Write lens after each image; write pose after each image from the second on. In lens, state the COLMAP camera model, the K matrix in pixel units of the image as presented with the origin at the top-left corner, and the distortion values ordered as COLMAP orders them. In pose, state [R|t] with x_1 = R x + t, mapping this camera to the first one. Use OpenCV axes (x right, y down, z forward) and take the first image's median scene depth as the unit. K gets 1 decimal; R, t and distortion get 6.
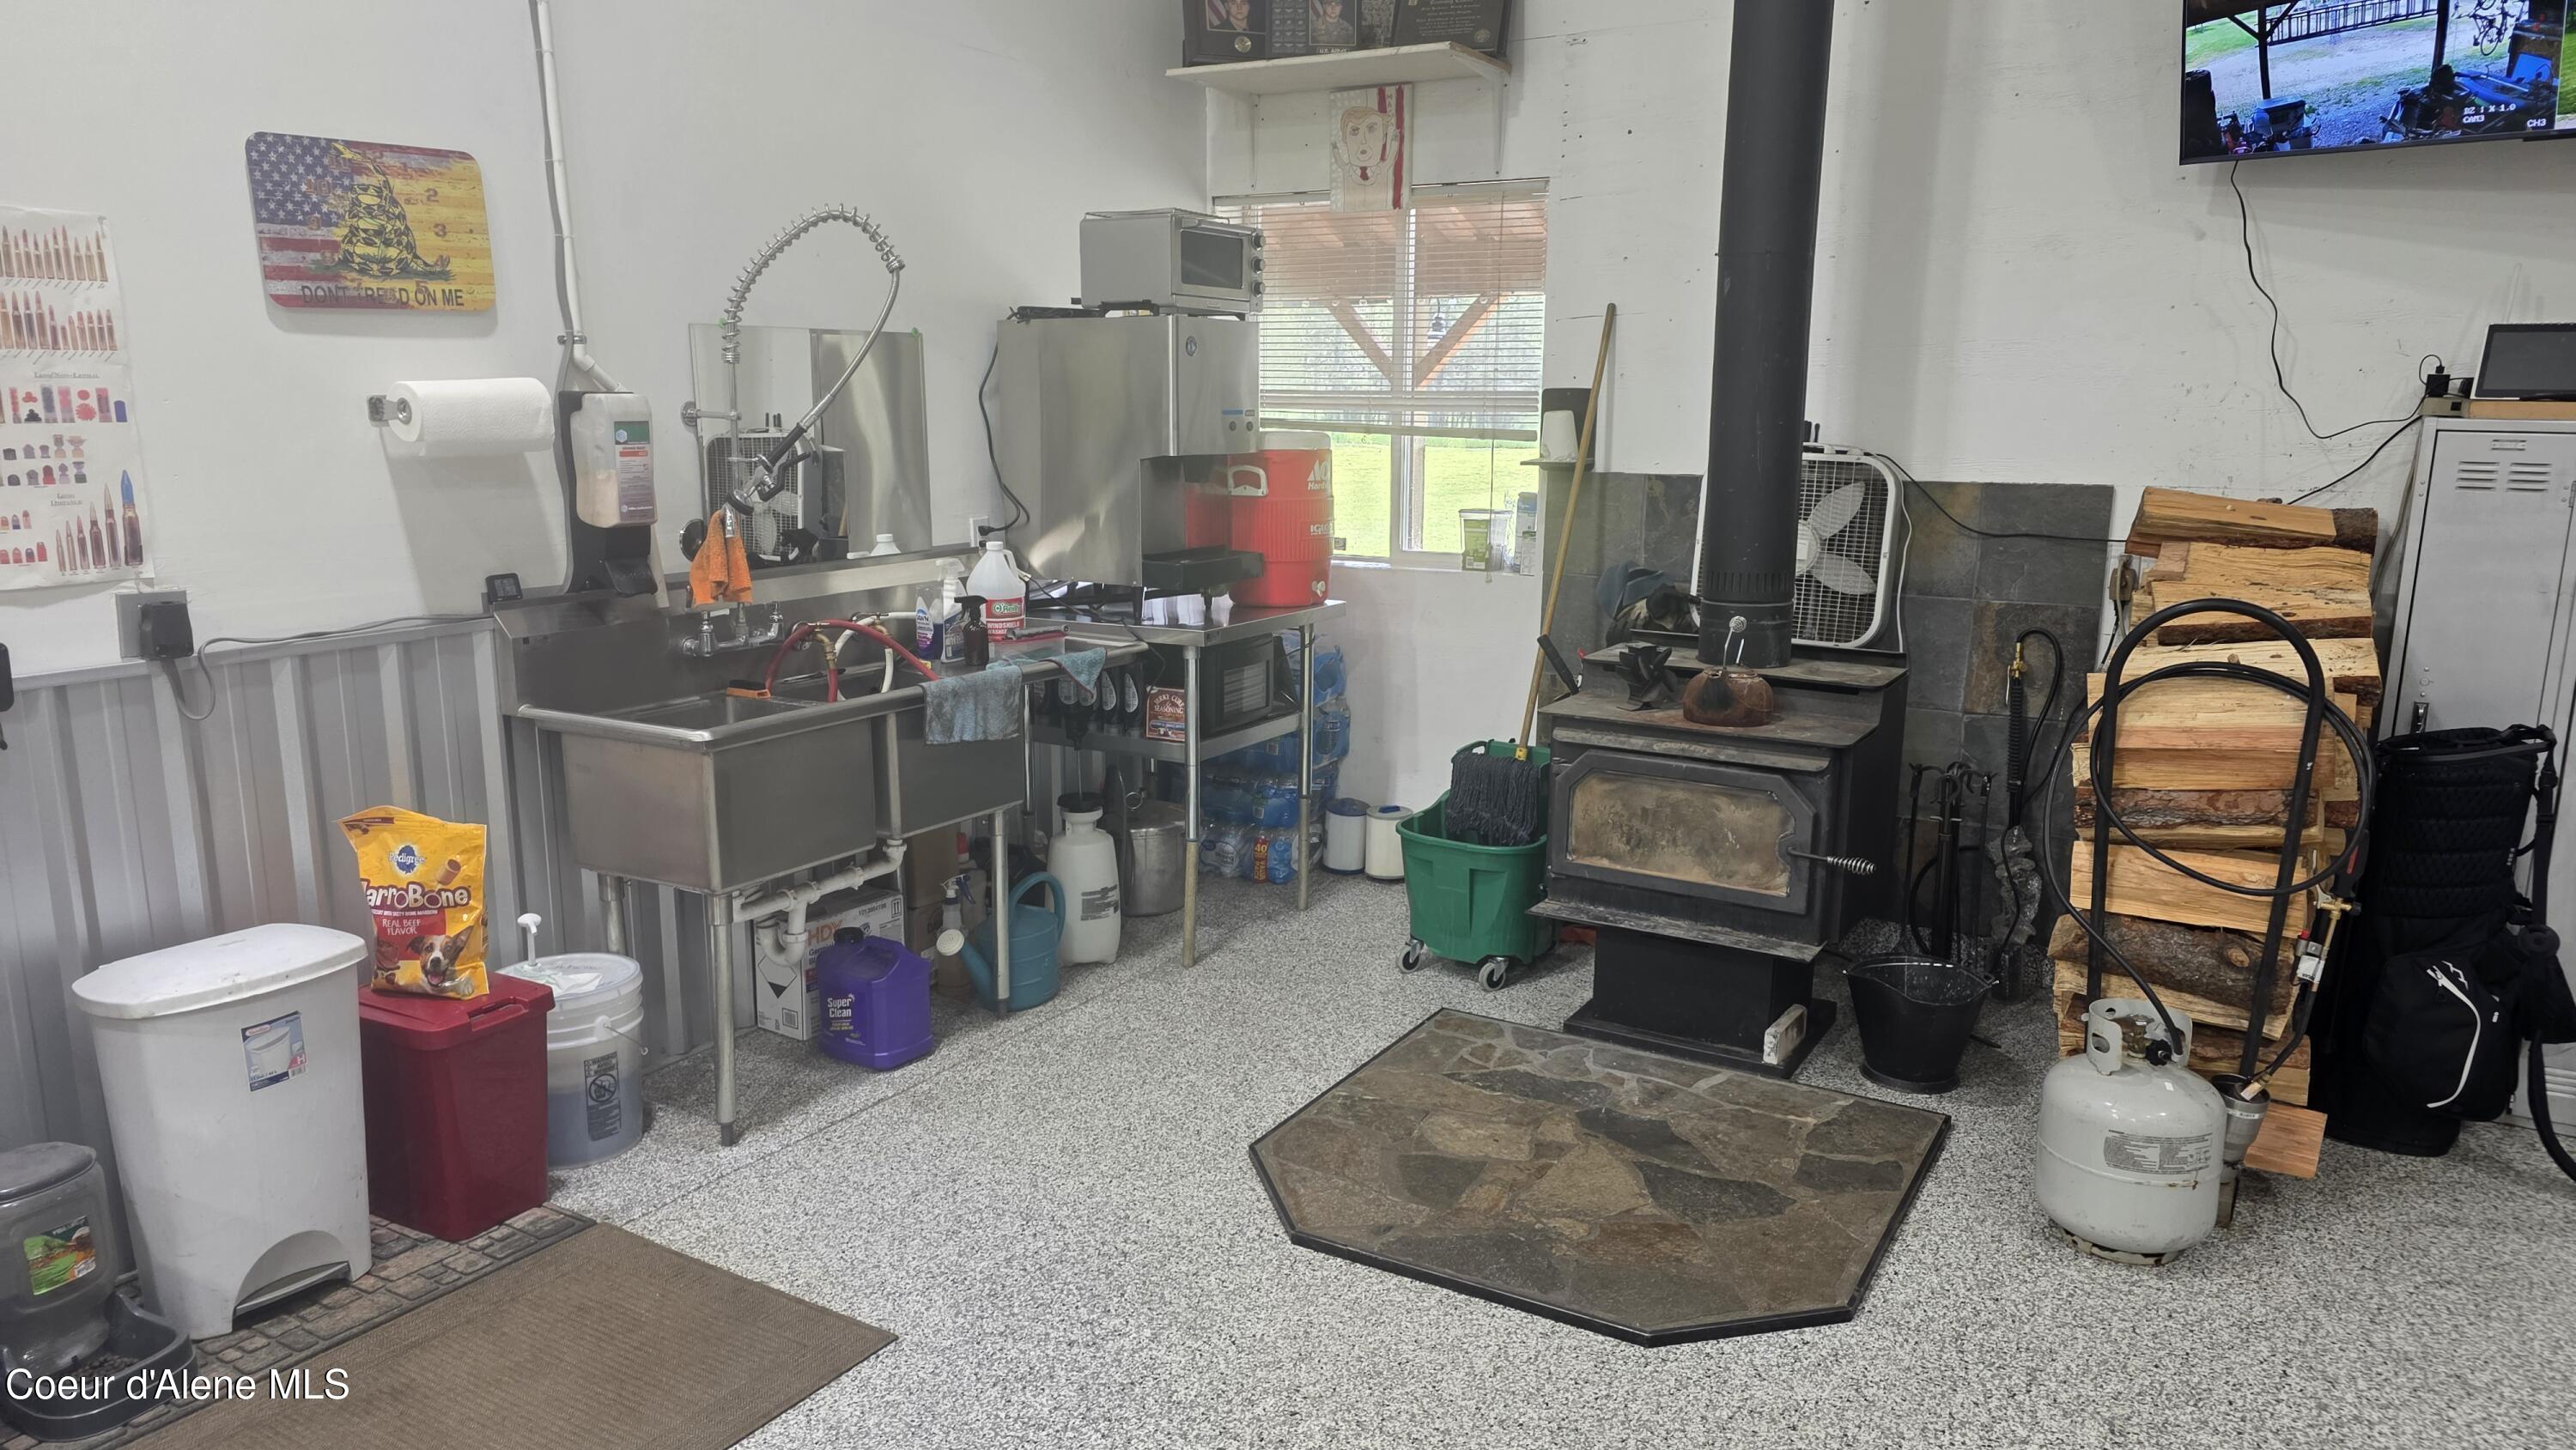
lens RADIAL K [[1719.4, 0, 1285.1], [0, 1719.4, 735.8], [0, 0, 1]] dist [0.061383, -0.049641]
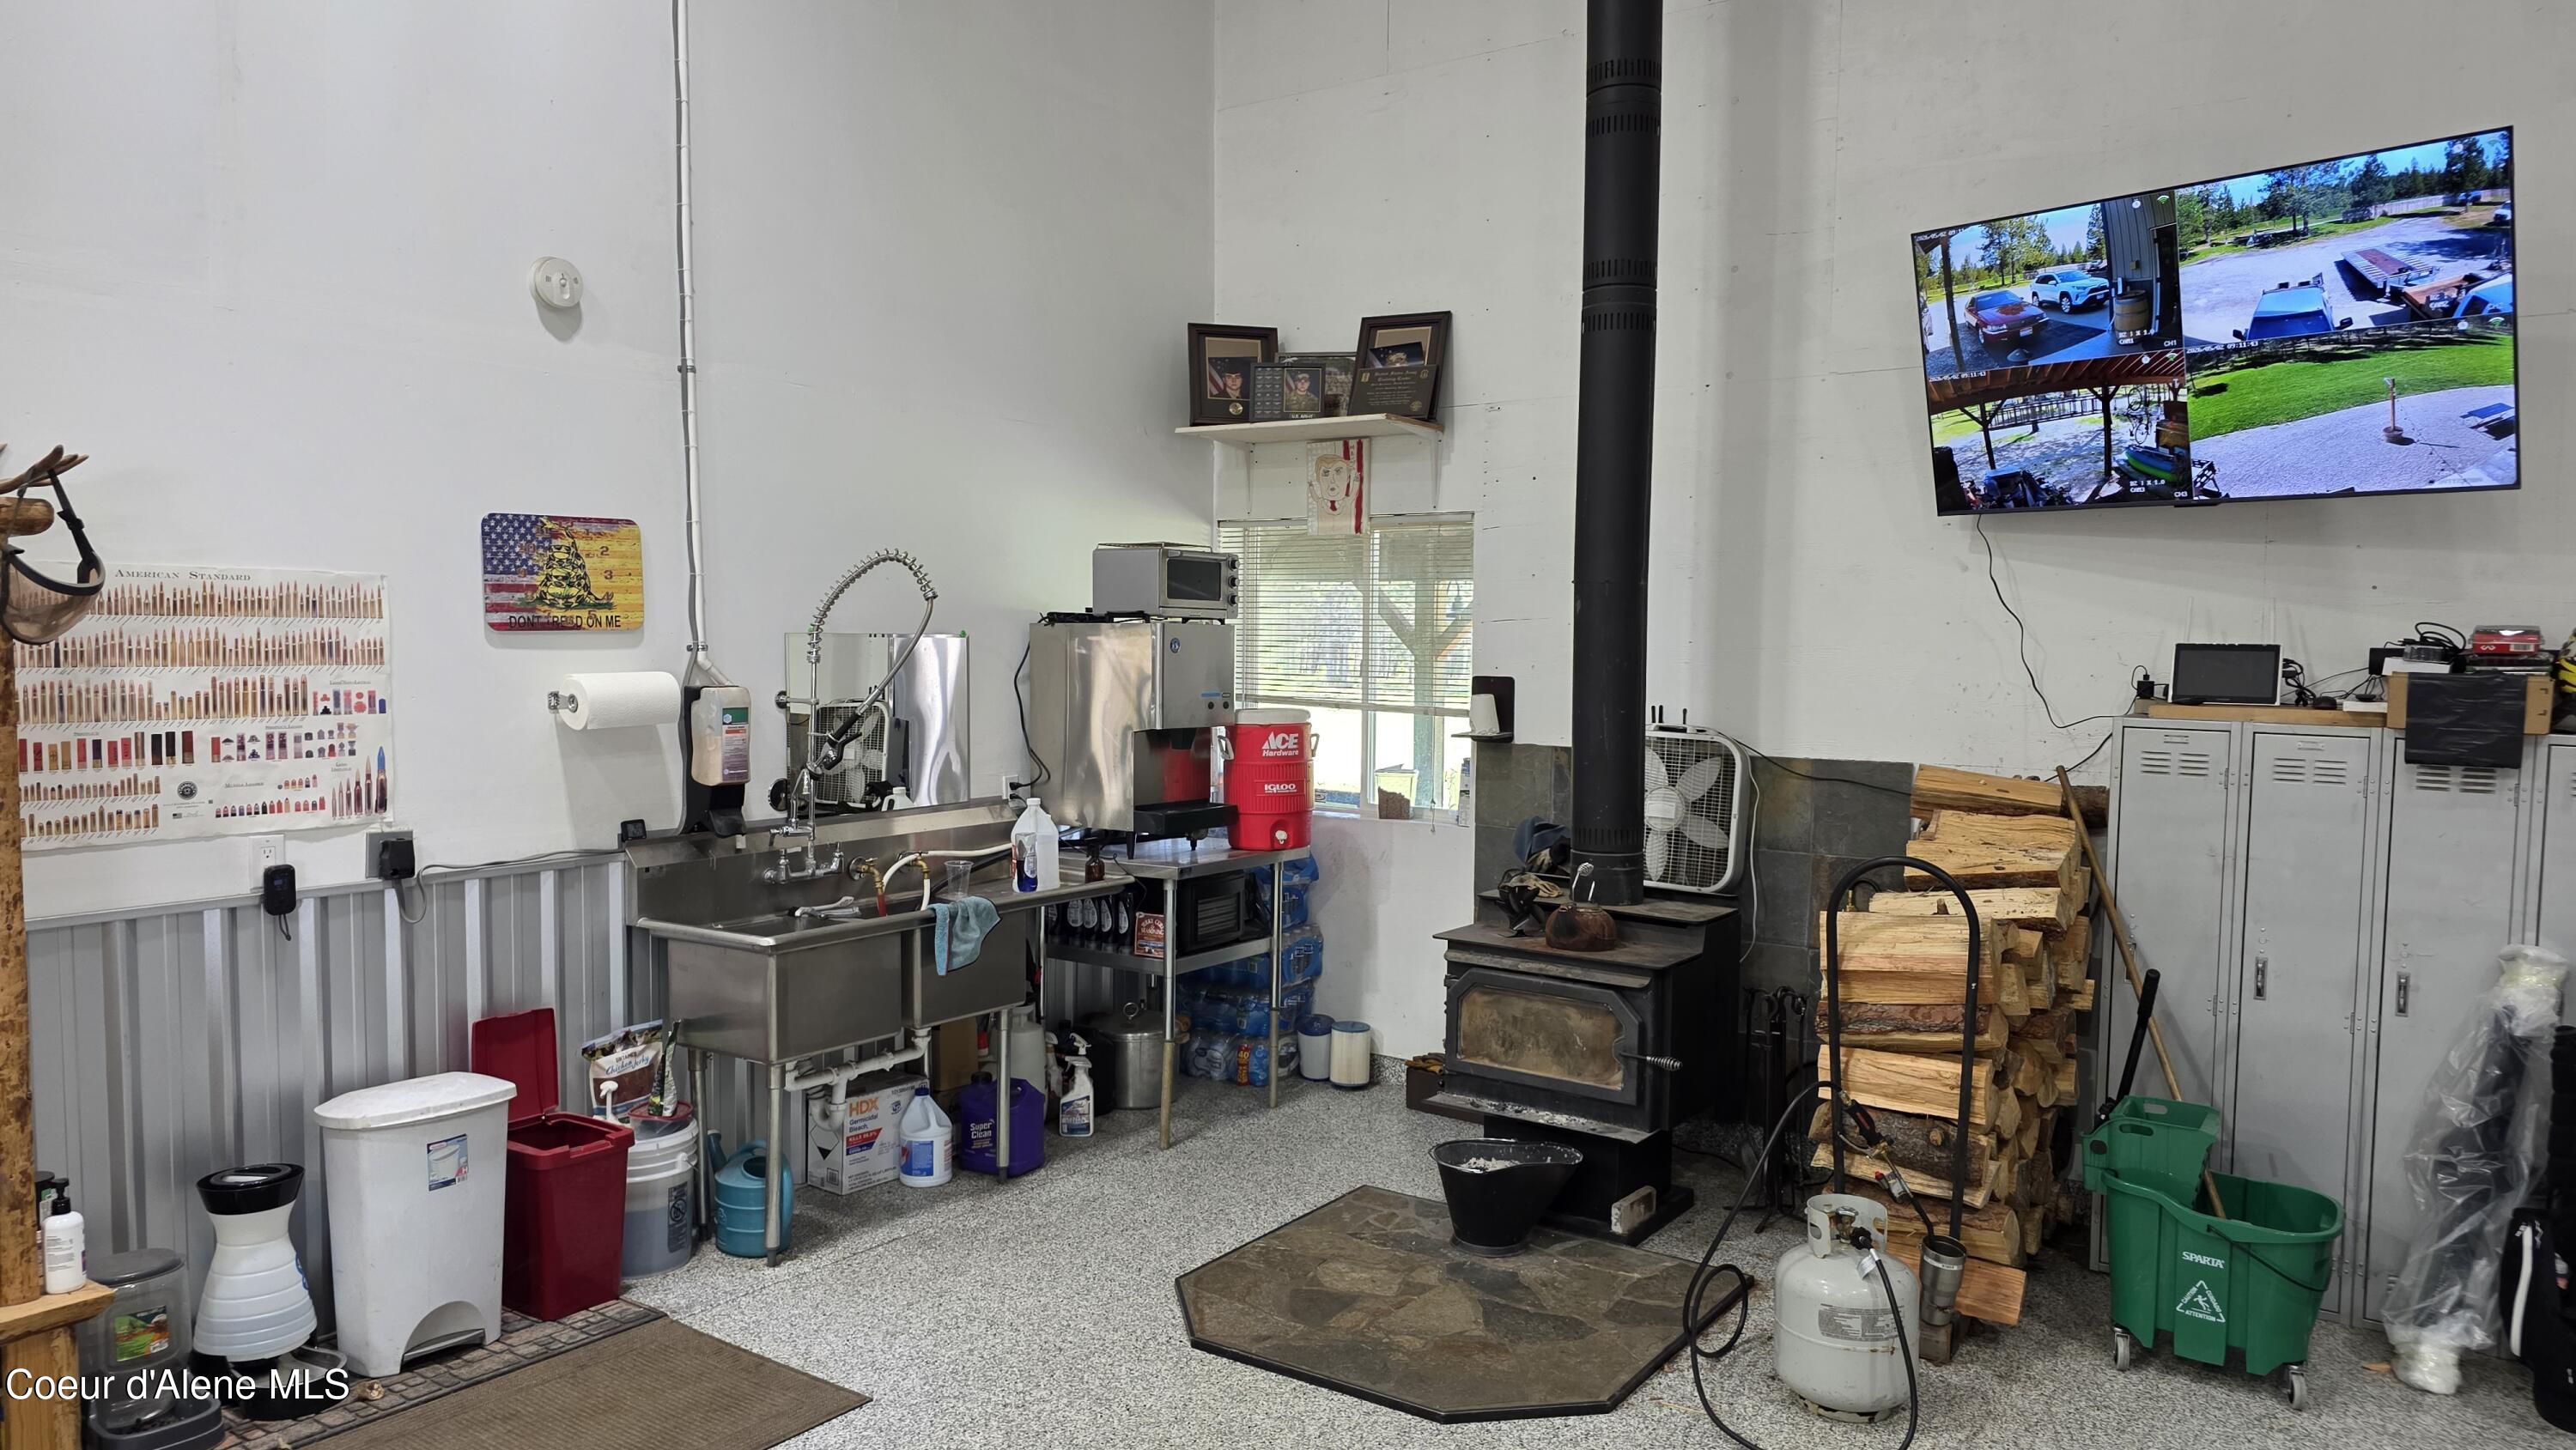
lens RADIAL K [[1699.8, 0, 1274.1], [0, 1699.8, 746.2], [0, 0, 1]] dist [0.092473, -0.117290]
pose [[0.997399, 0.009215, -0.071490, 0.135604], [-0.018888, 0.990552, -0.135833, 0.021280], [0.069563, 0.136830, 0.988149, -0.281559]]
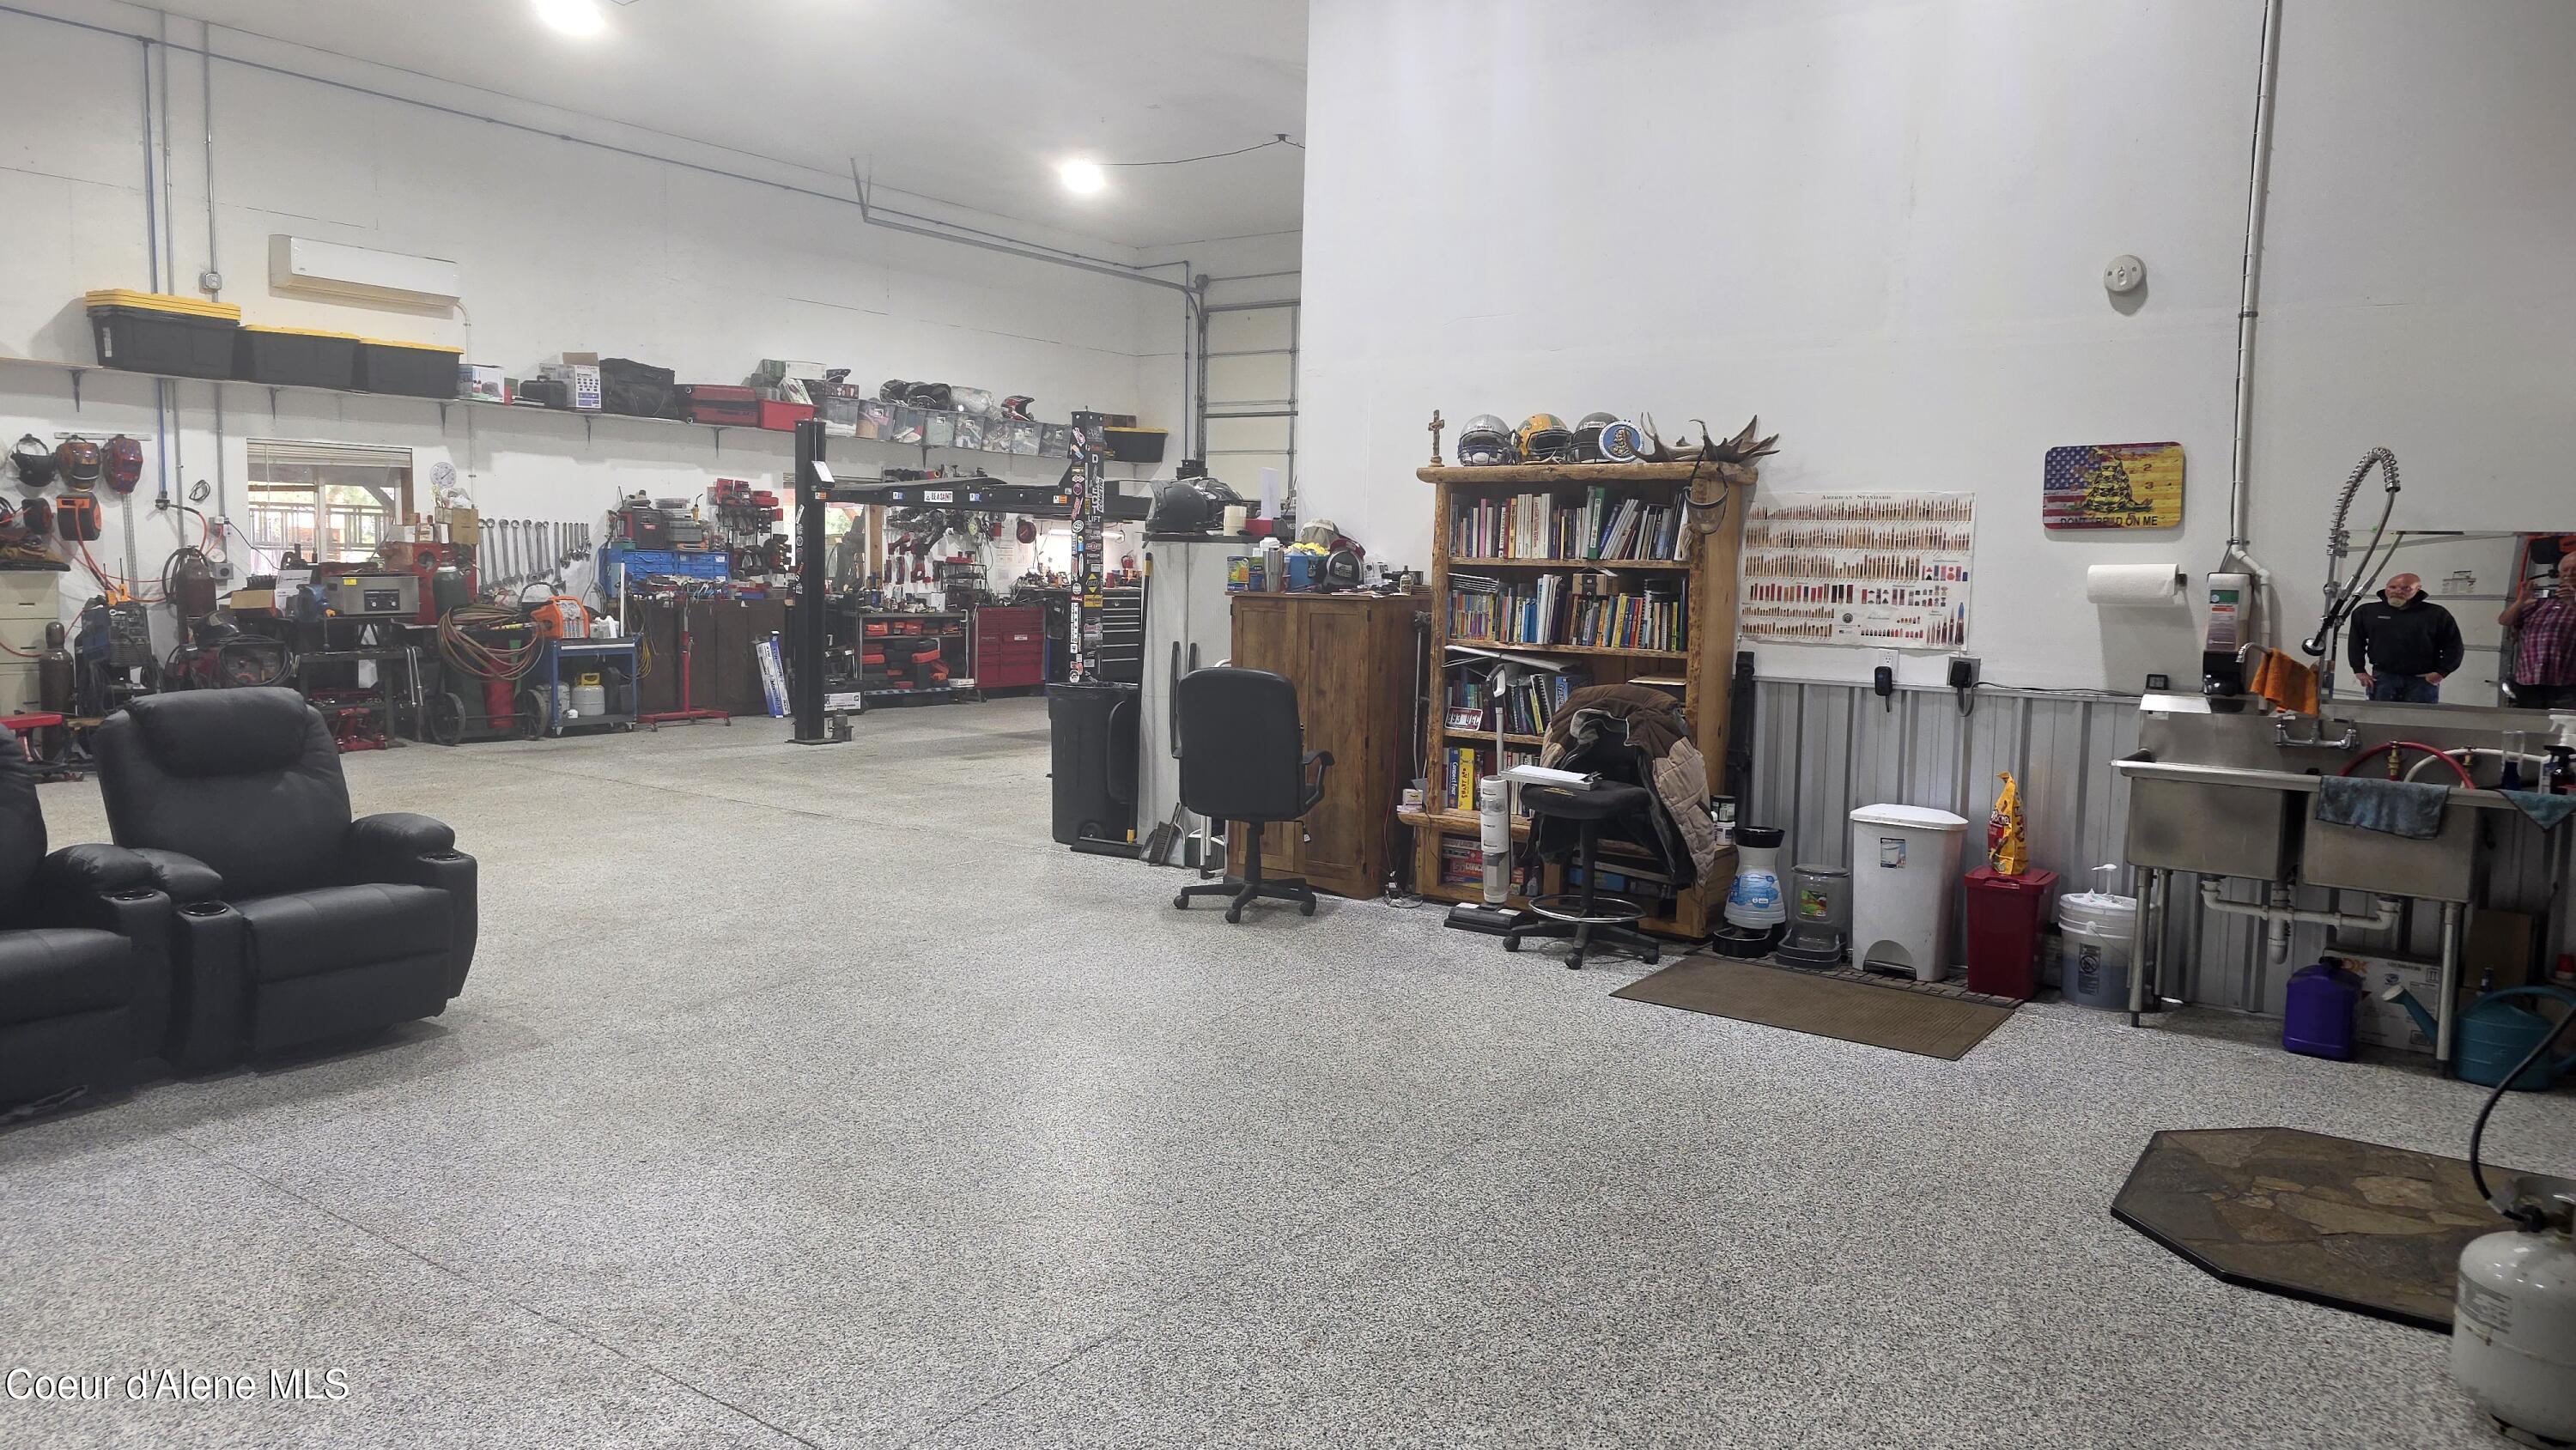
lens RADIAL K [[1679.8, 0, 1288.0], [0, 1679.8, 725.0], [0, 0, 1]] dist [0.019849, -0.000500]
pose [[-0.081615, 0.088940, -0.992688, 1.285831], [-0.226003, 0.968413, 0.105346, -0.025576], [0.970702, 0.232949, -0.058936, 0.262657]]
